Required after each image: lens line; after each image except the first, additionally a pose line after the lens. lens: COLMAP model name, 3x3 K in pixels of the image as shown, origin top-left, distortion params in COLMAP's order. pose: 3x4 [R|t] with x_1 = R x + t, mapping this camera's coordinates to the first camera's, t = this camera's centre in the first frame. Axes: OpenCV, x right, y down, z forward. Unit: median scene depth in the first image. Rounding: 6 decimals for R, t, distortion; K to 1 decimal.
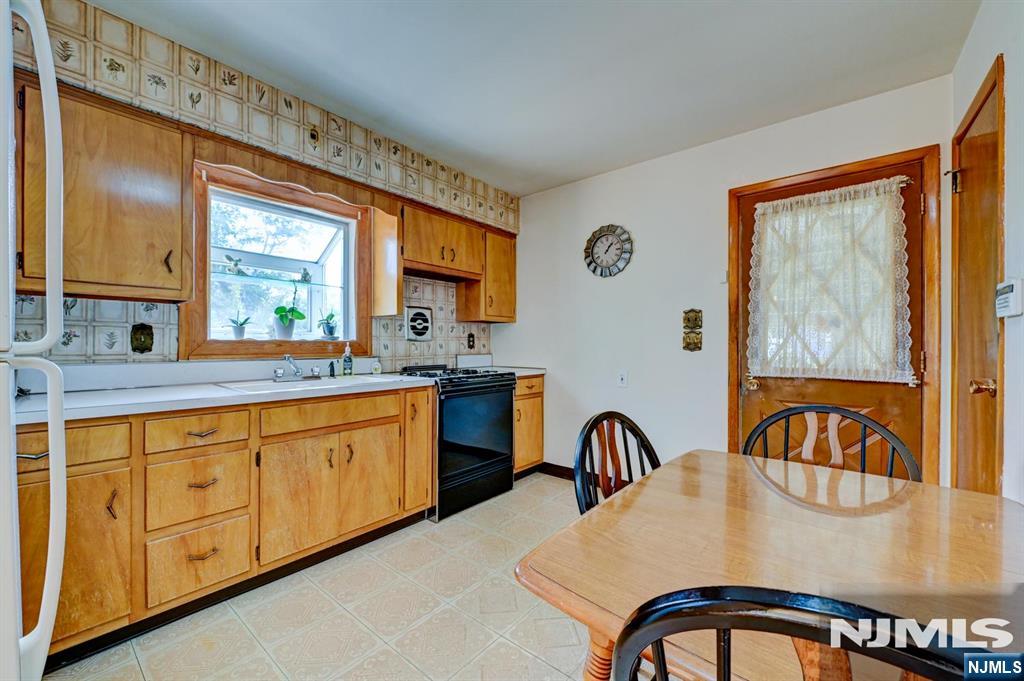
lens RADIAL K [[402.6, 0, 512.0], [0, 402.6, 340.5], [0, 0, 1]] dist [-0.001195, -0.000033]
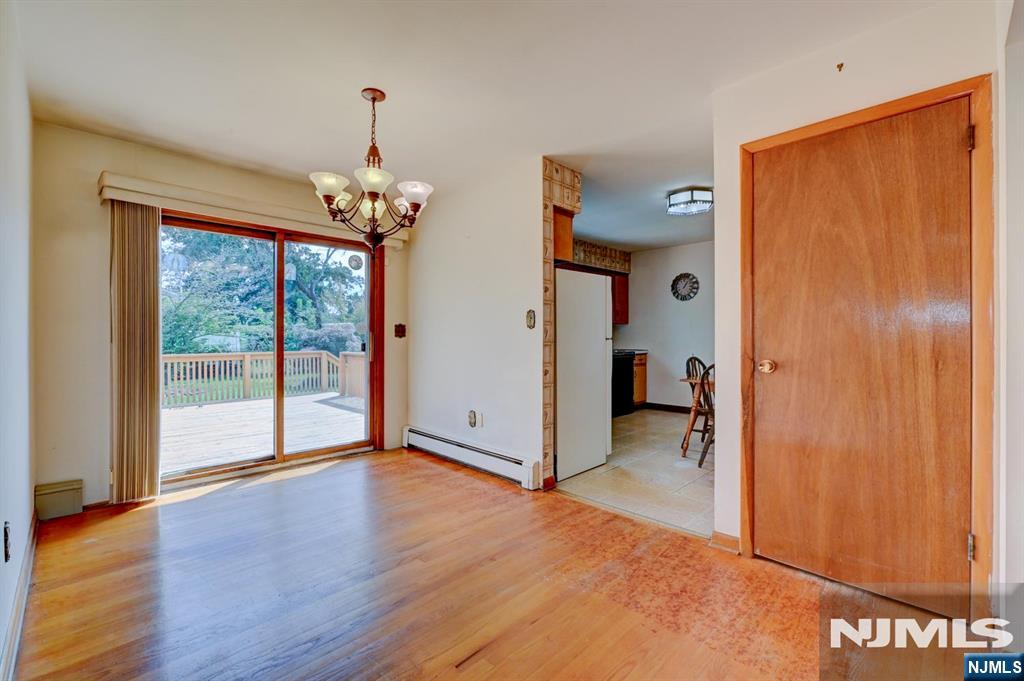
lens RADIAL K [[441.5, 0, 512.0], [0, 441.5, 340.5], [0, 0, 1]] dist [-0.001090, -0.000179]
pose [[0.995914, -0.003548, -0.090242, -0.428669], [0.005286, 0.999805, 0.019021, -0.017897], [0.090157, -0.019420, 0.995738, -1.275731]]
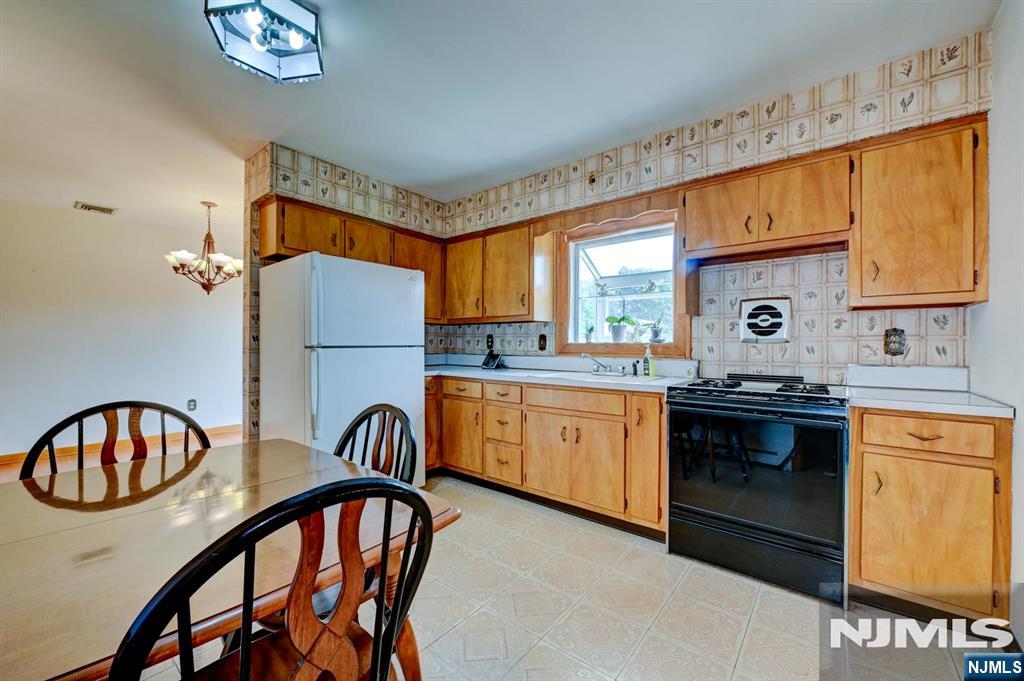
lens RADIAL K [[402.6, 0, 512.0], [0, 402.6, 340.5], [0, 0, 1]] dist [-0.001195, -0.000033]
pose [[0.011501, -0.016396, -0.999799, 0.614522], [0.002025, 0.999864, -0.016373, 0.009982], [0.999932, -0.001836, 0.011533, 0.597803]]
